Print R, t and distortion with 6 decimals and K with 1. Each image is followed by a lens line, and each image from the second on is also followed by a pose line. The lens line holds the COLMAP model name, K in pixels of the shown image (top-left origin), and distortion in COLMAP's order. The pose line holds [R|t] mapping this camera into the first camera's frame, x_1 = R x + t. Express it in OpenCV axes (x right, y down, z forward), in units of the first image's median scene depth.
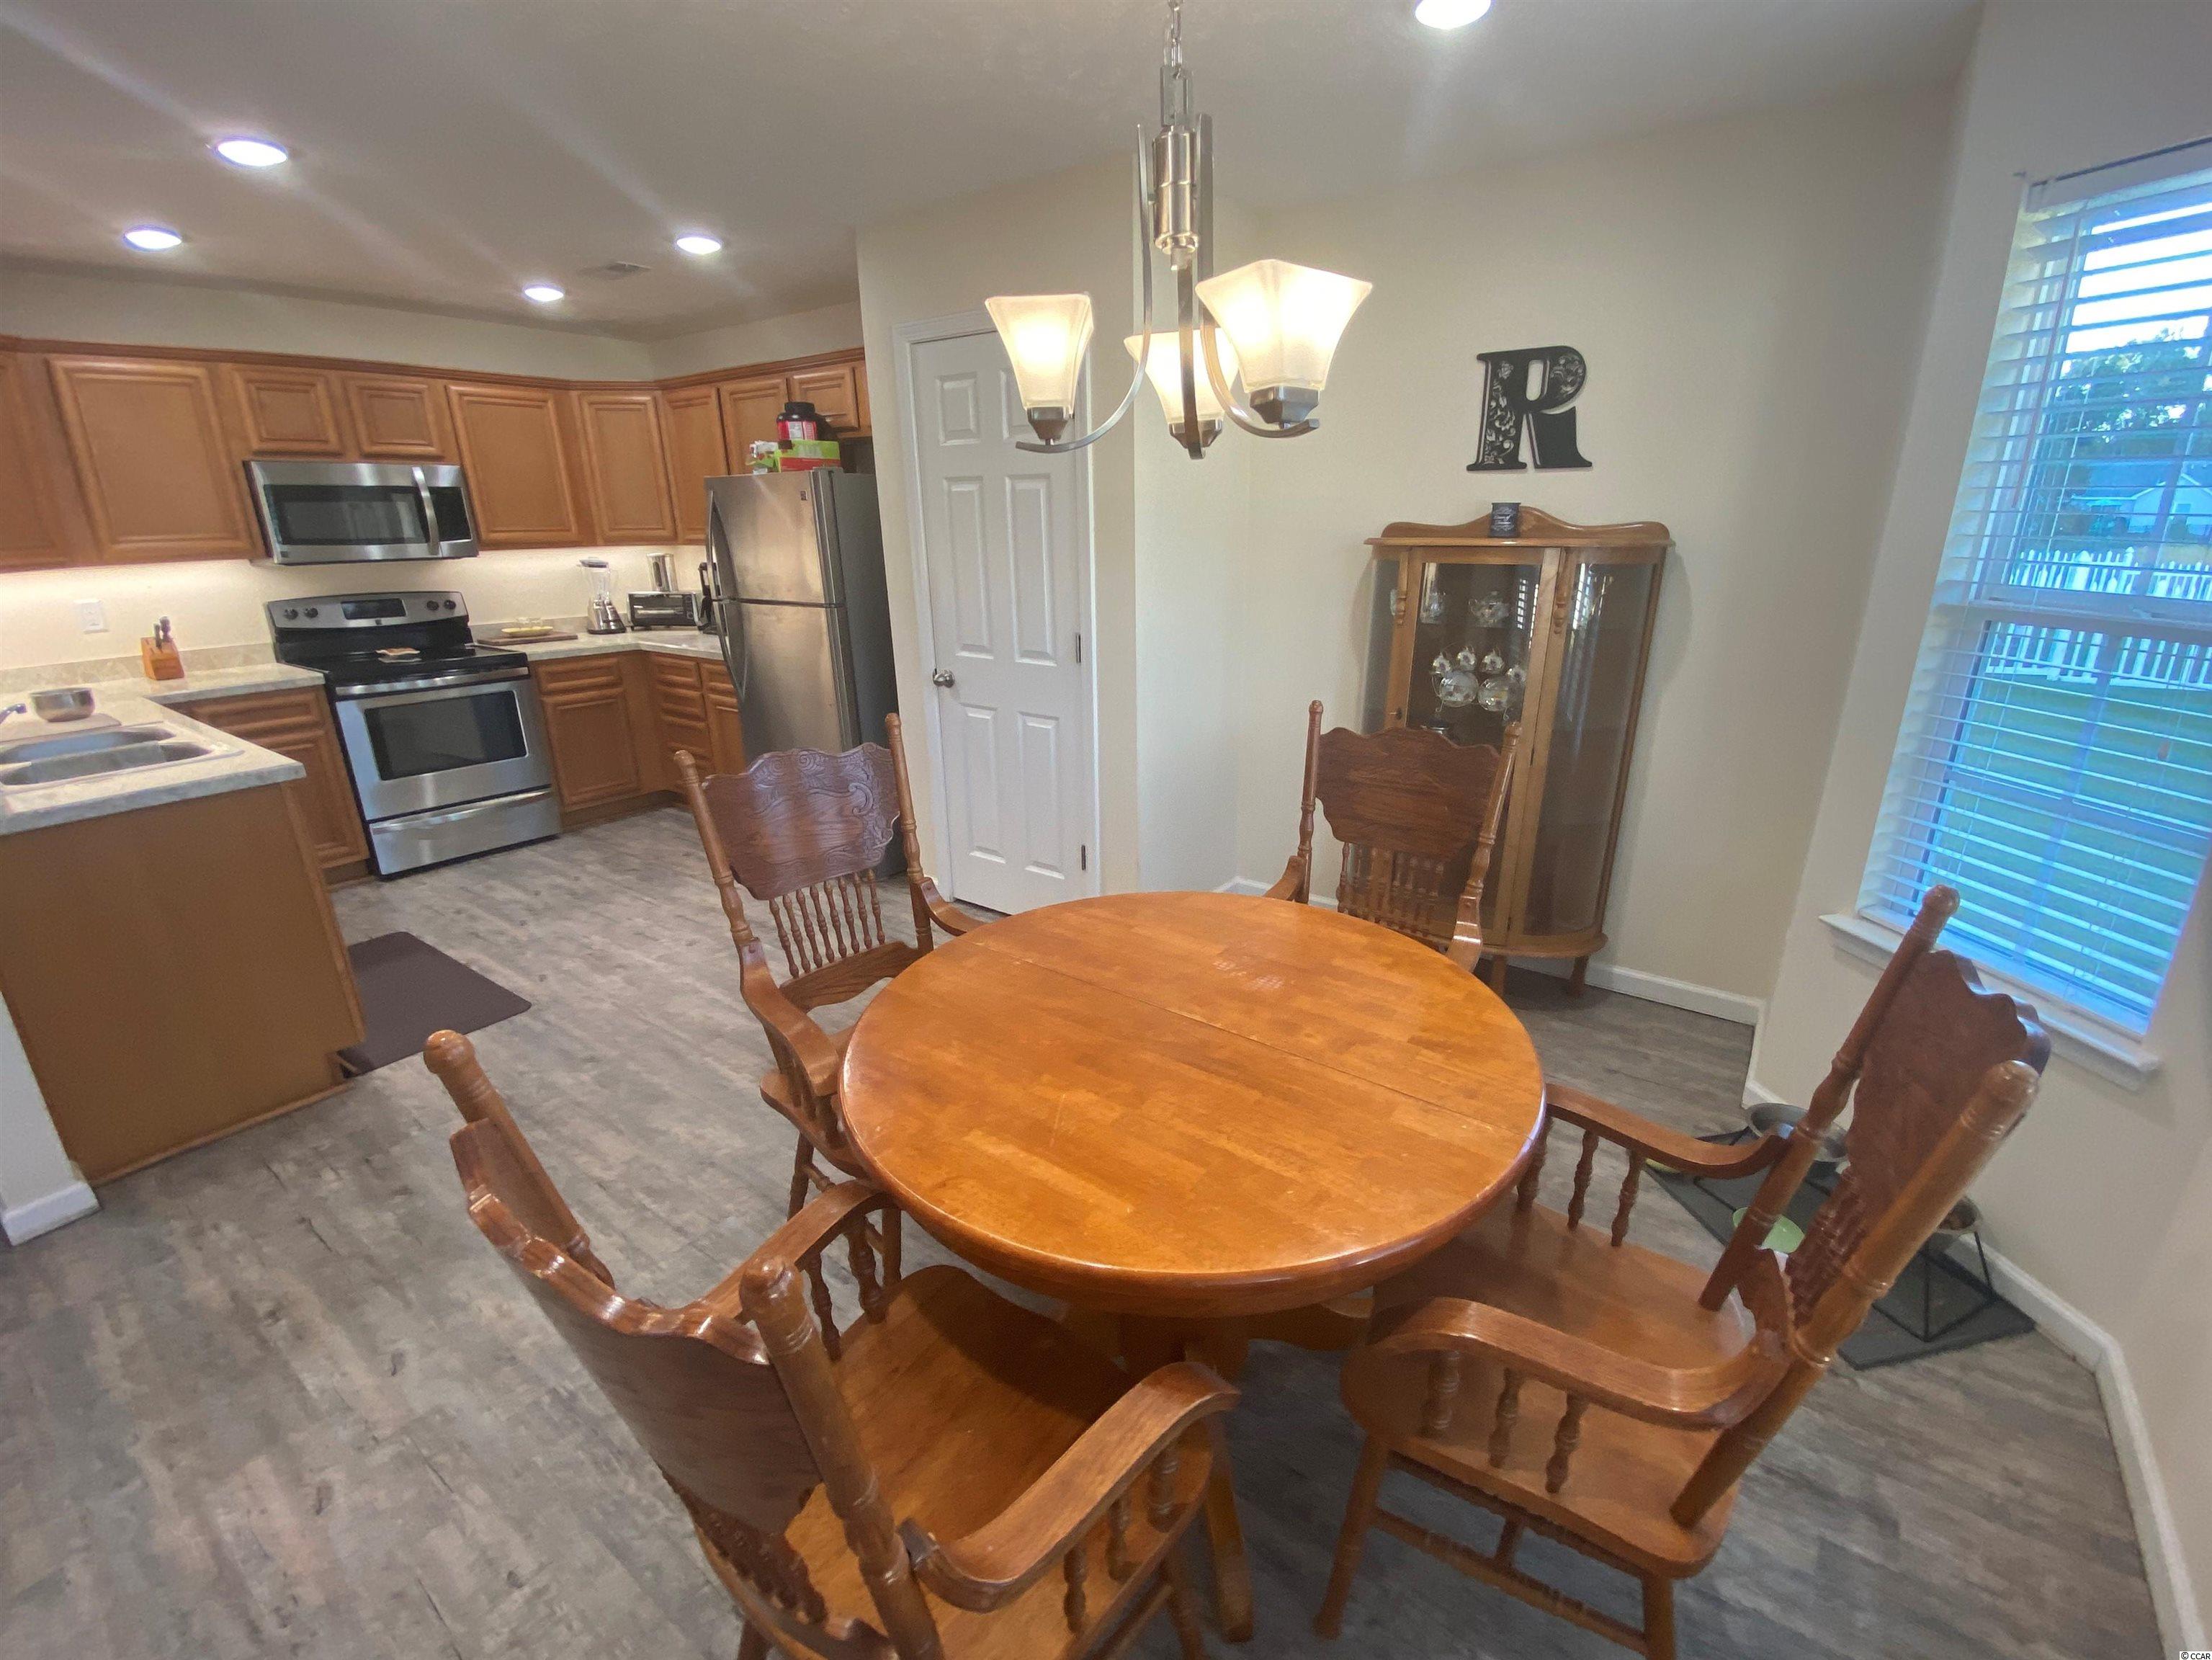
lens RADIAL K [[950.4, 0, 1145.9], [0, 950.4, 827.0], [0, 0, 1]] dist [0.013134, -0.017338]
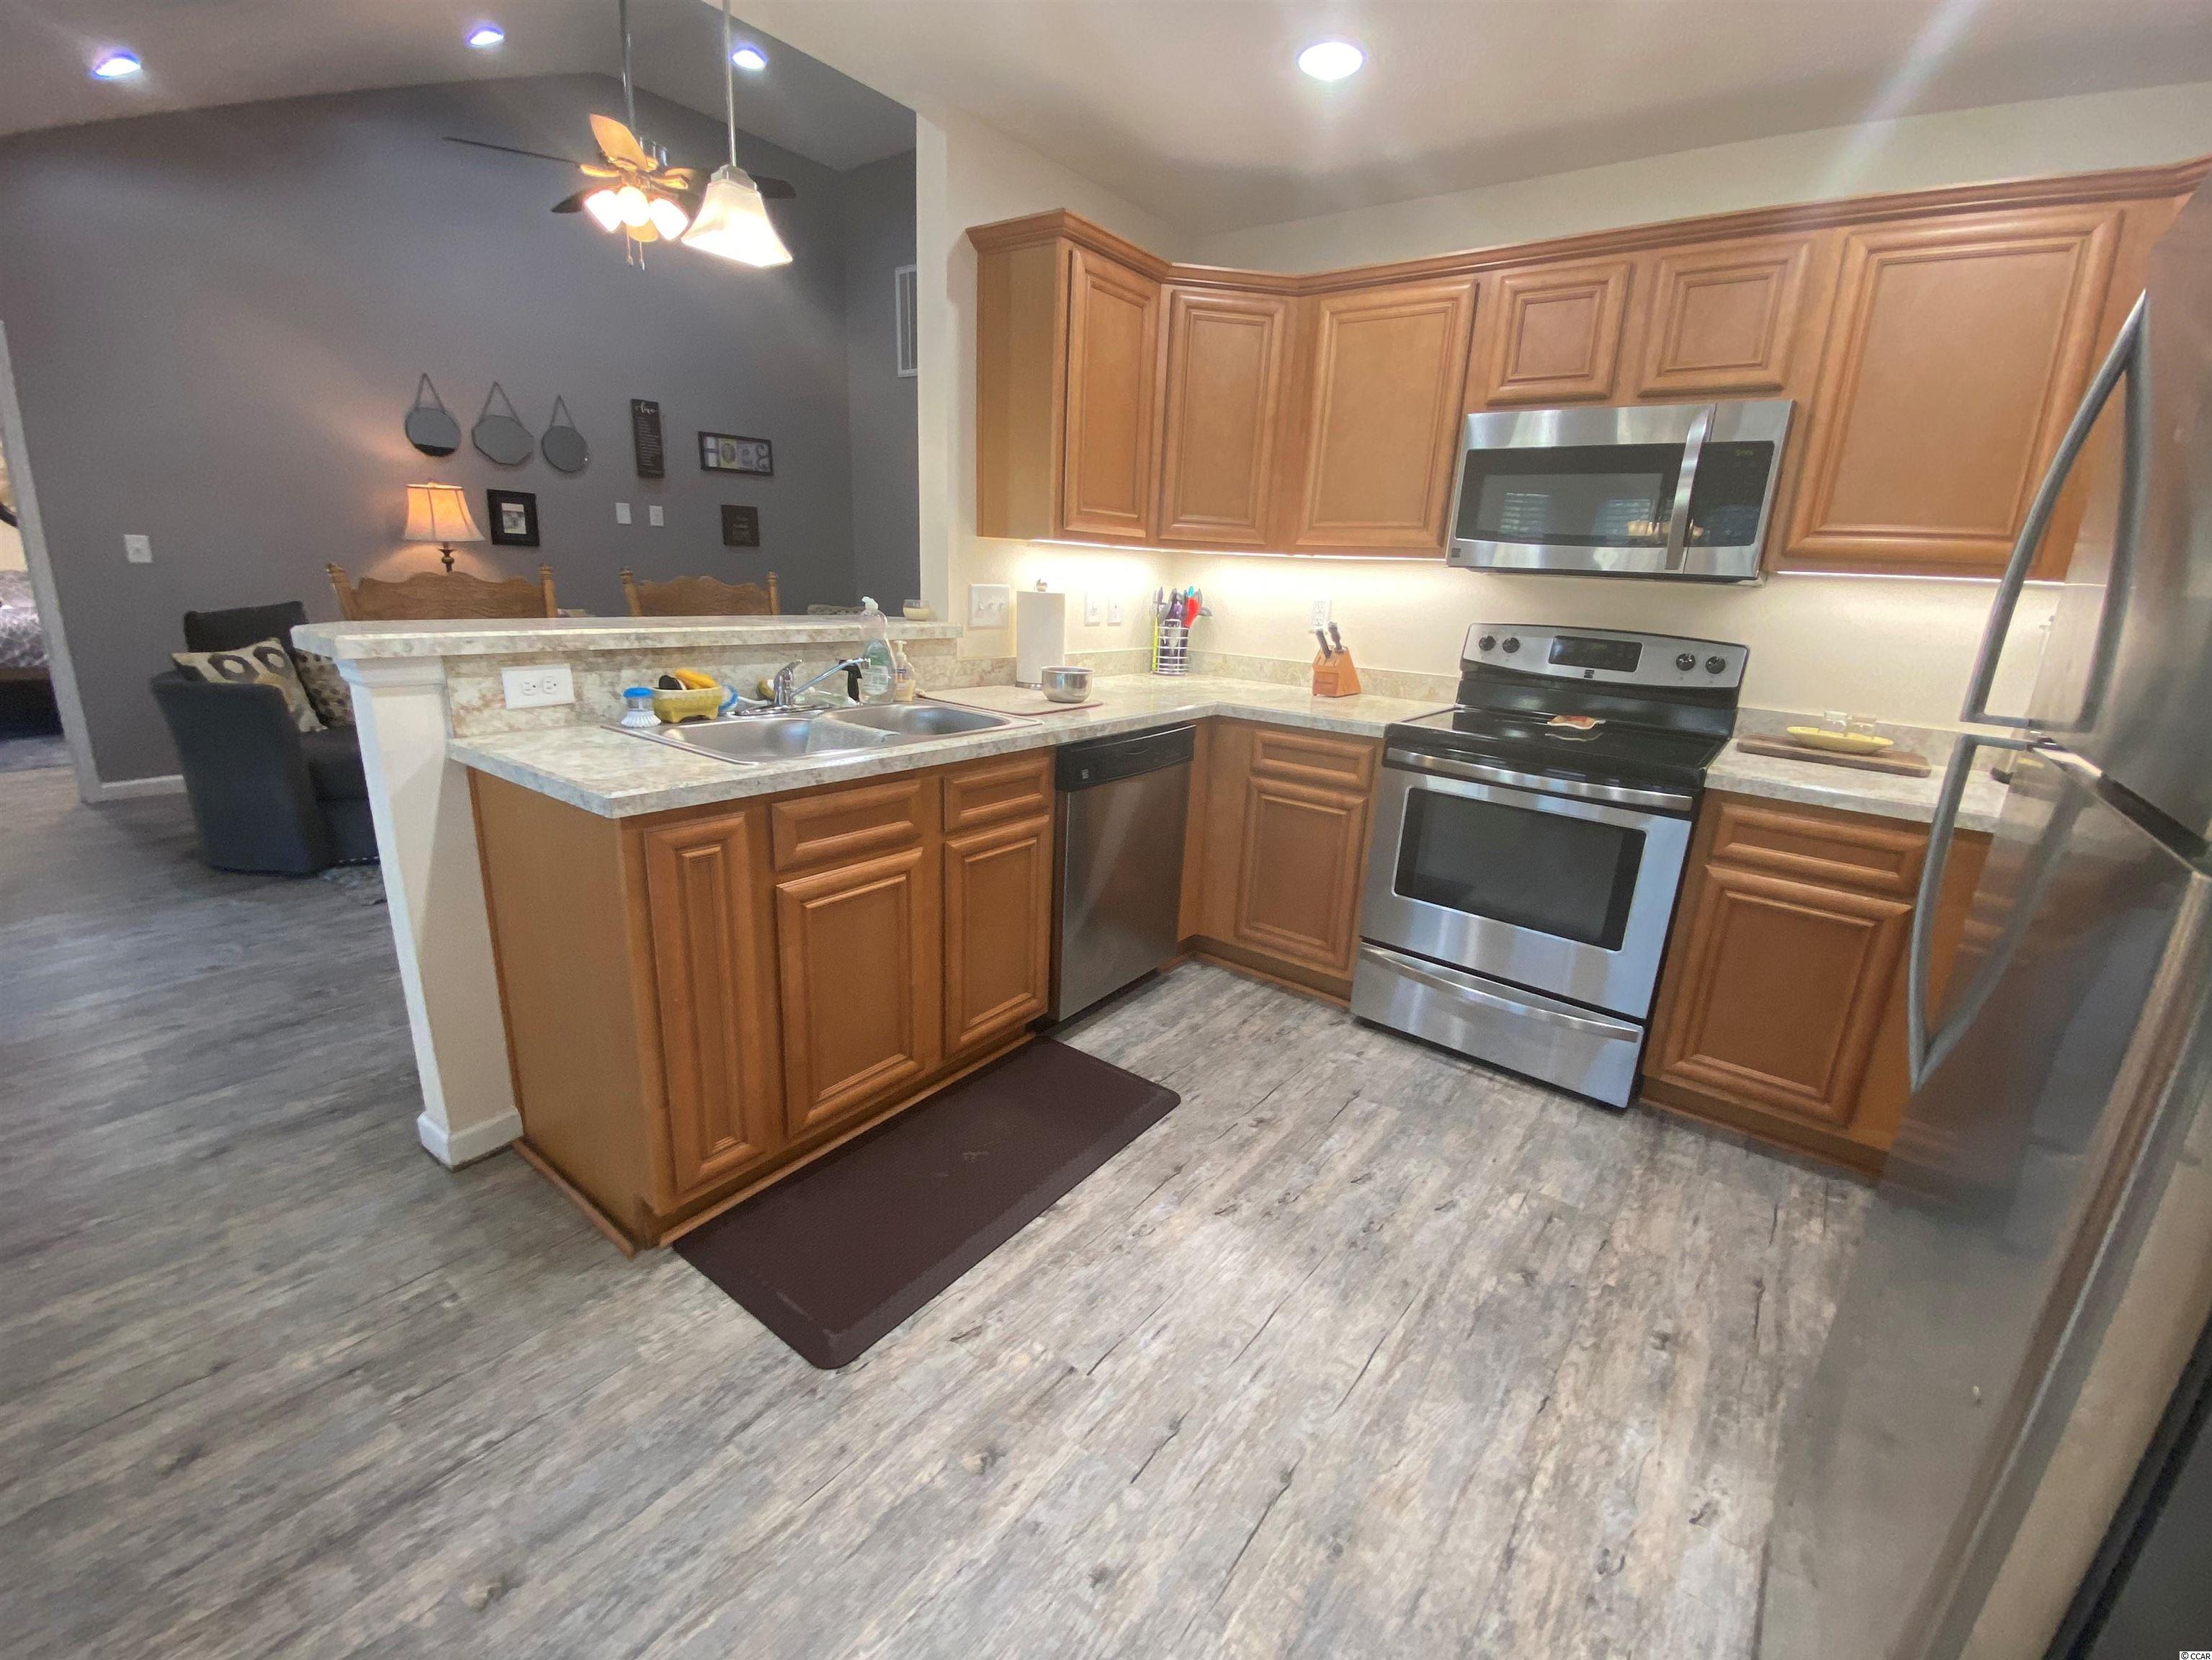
lens RADIAL K [[950.4, 0, 1145.9], [0, 950.4, 827.0], [0, 0, 1]] dist [0.013134, -0.017338]
pose [[-0.031631, 0.266009, -0.963451, -0.184238], [-0.356824, 0.897408, 0.259490, -0.205082], [0.933636, 0.351991, 0.066532, 0.805125]]
